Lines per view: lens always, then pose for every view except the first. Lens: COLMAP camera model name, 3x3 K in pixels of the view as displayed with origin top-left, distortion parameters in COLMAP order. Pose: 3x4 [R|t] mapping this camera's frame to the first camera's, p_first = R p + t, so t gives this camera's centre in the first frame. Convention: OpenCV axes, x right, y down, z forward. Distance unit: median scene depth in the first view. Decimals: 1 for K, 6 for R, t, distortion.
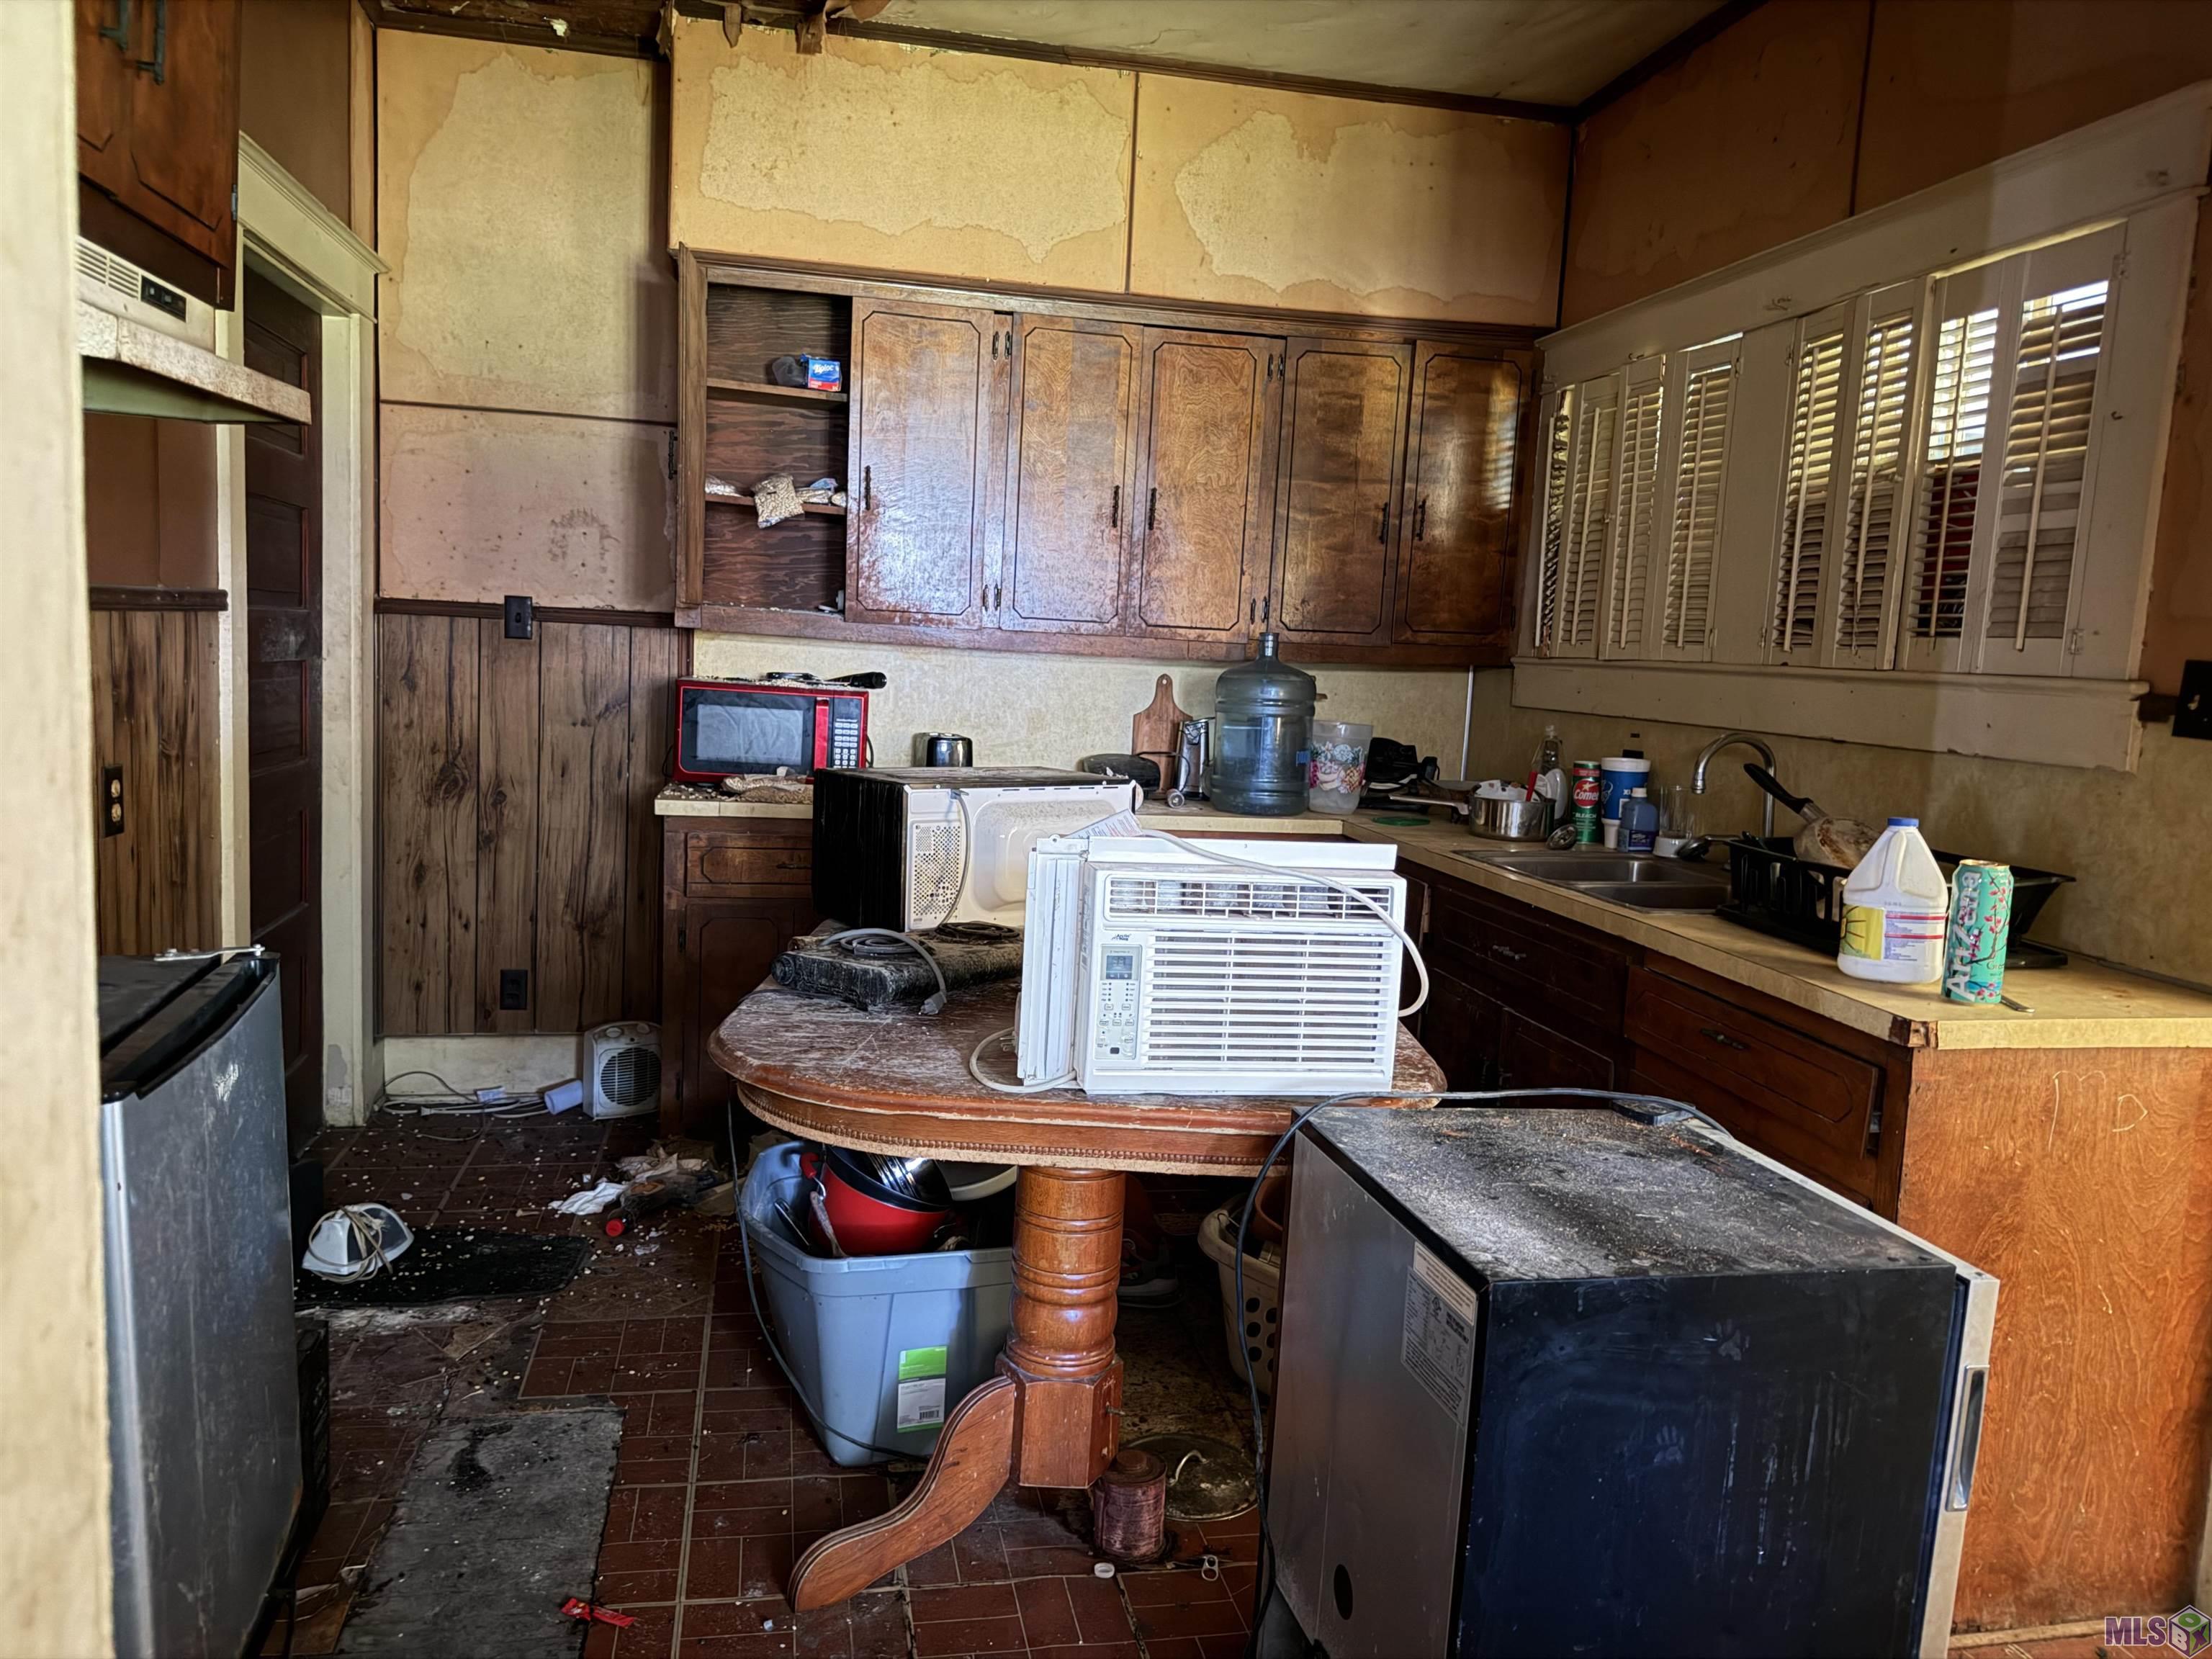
lens RADIAL K [[1545.2, 0, 1098.9], [0, 1545.2, 828.2], [0, 0, 1]] dist [0.154019, -0.277389]
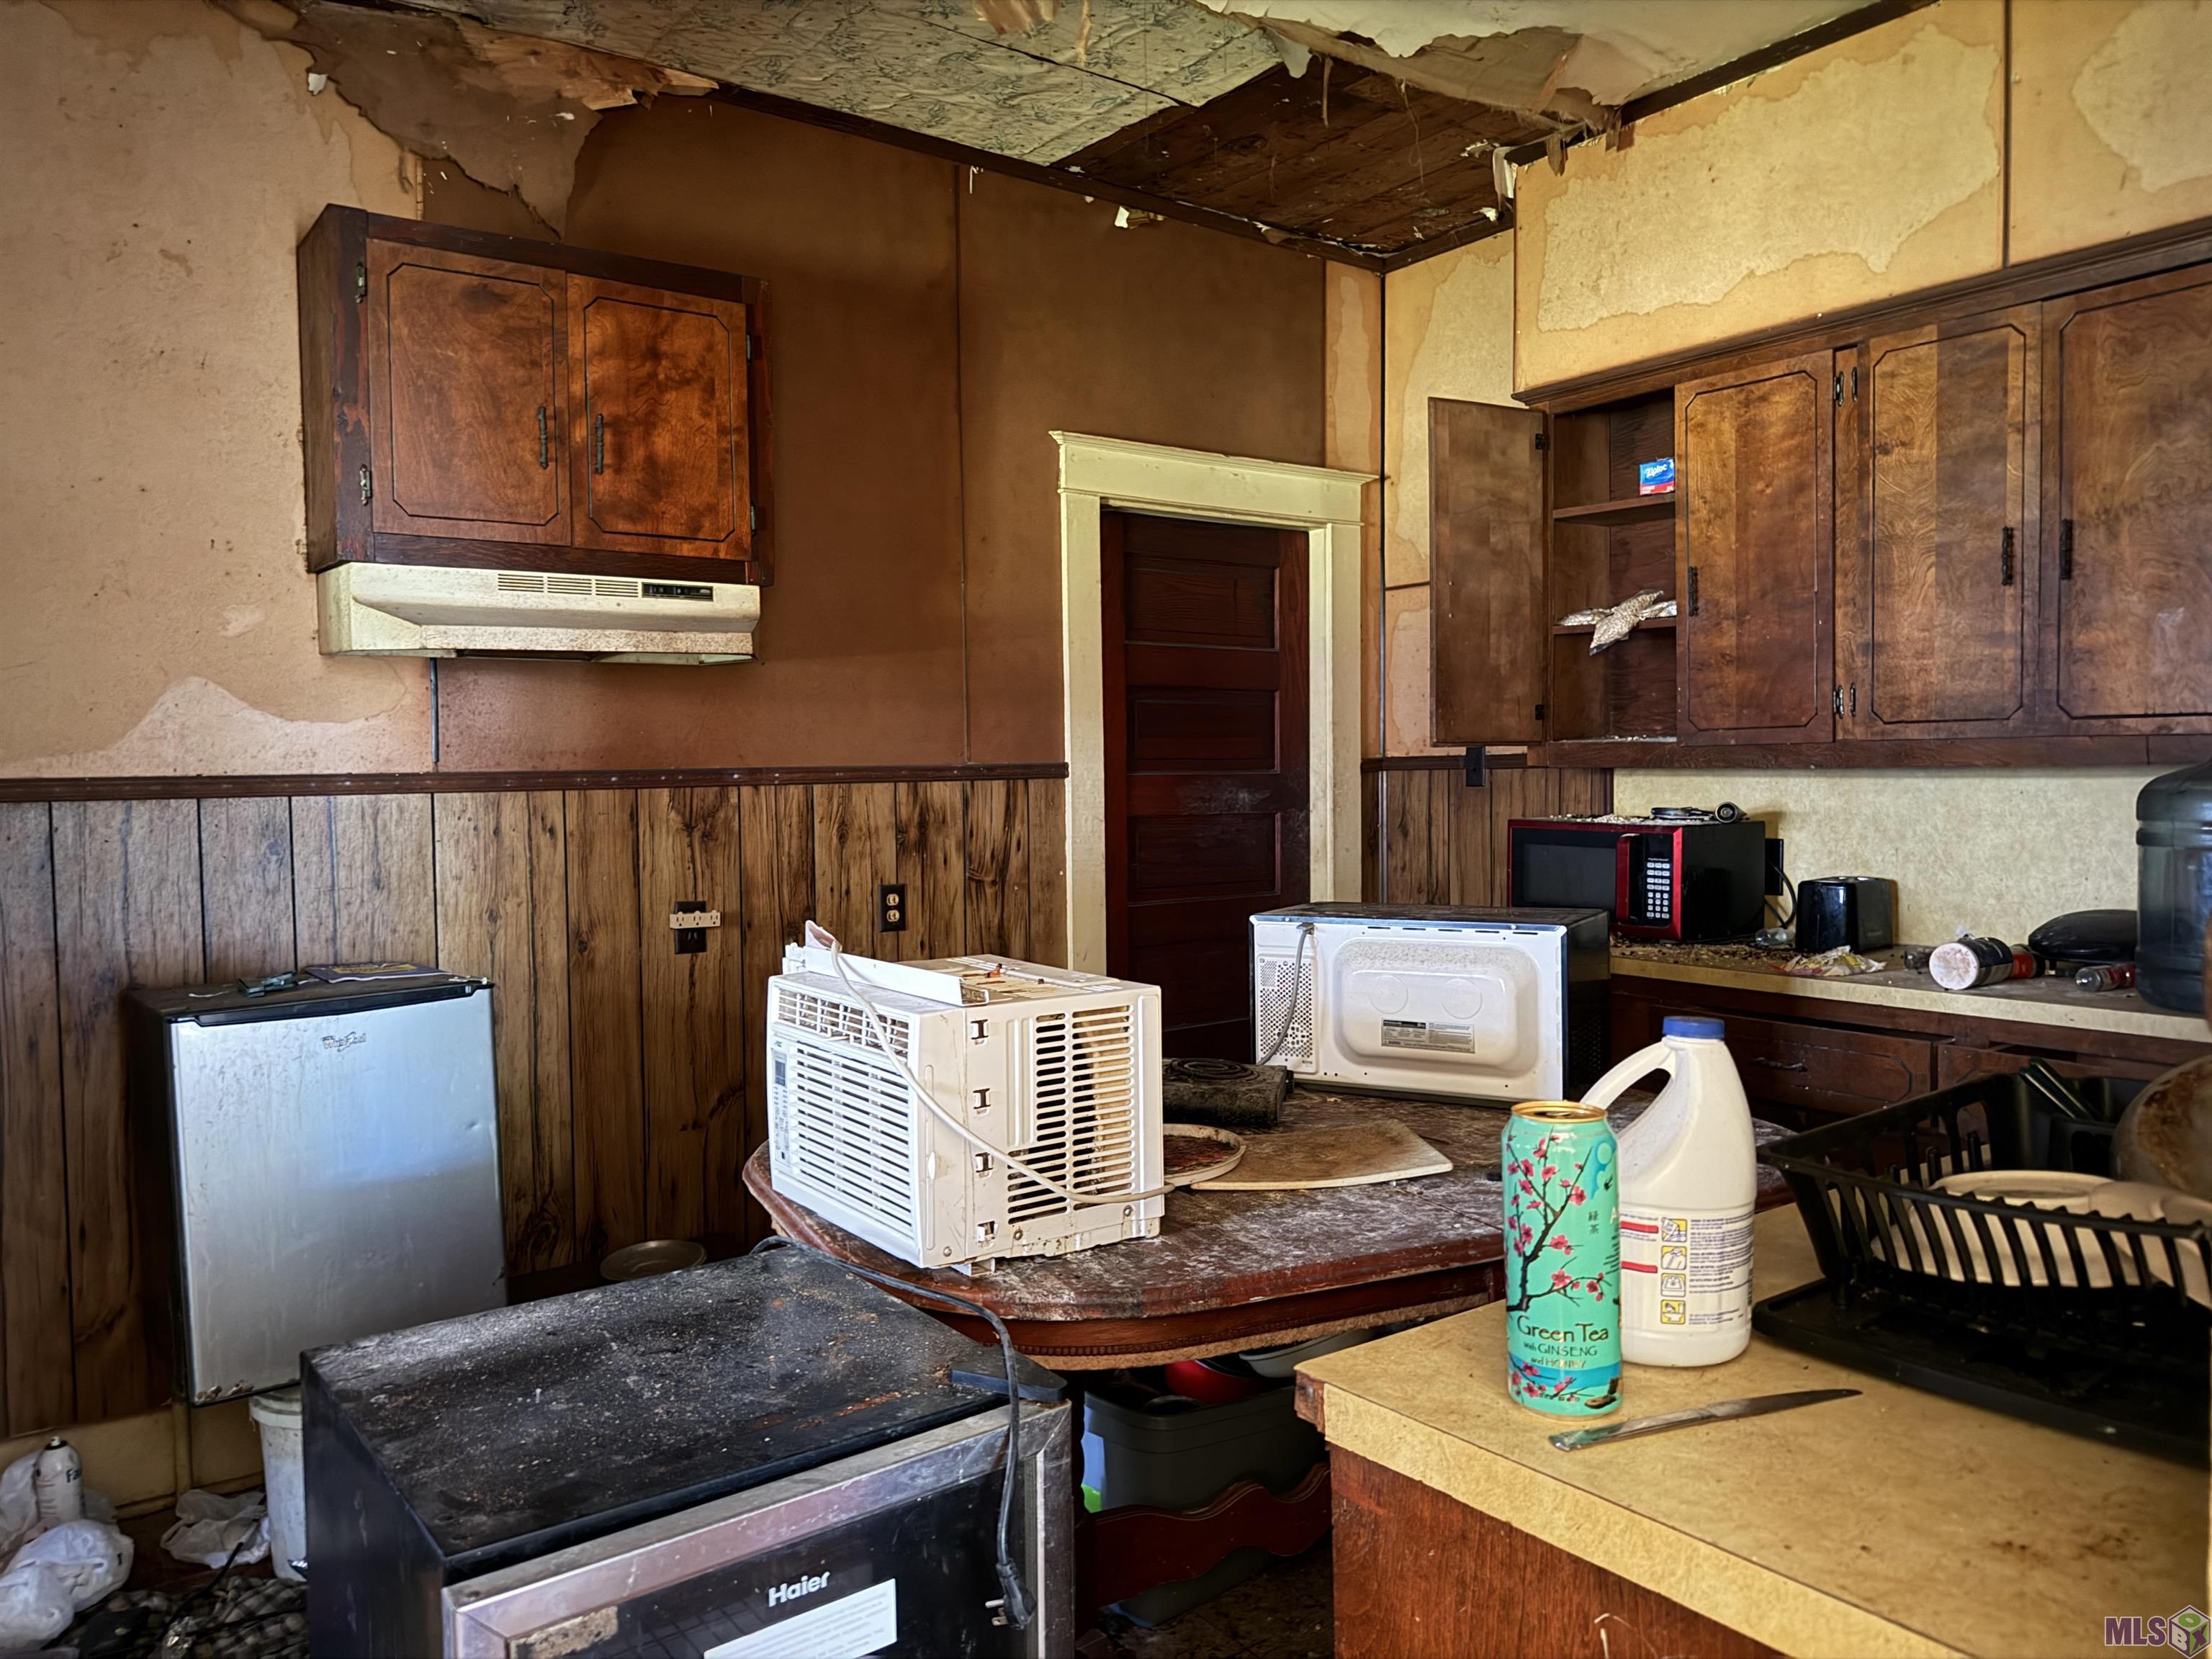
lens RADIAL K [[1545.2, 0, 1098.9], [0, 1545.2, 828.2], [0, 0, 1]] dist [0.154019, -0.277389]
pose [[0.406708, -0.023878, -0.913246, 0.510039], [-0.072276, 0.995684, -0.058221, -0.013433], [0.910695, 0.089685, 0.403227, 0.363680]]
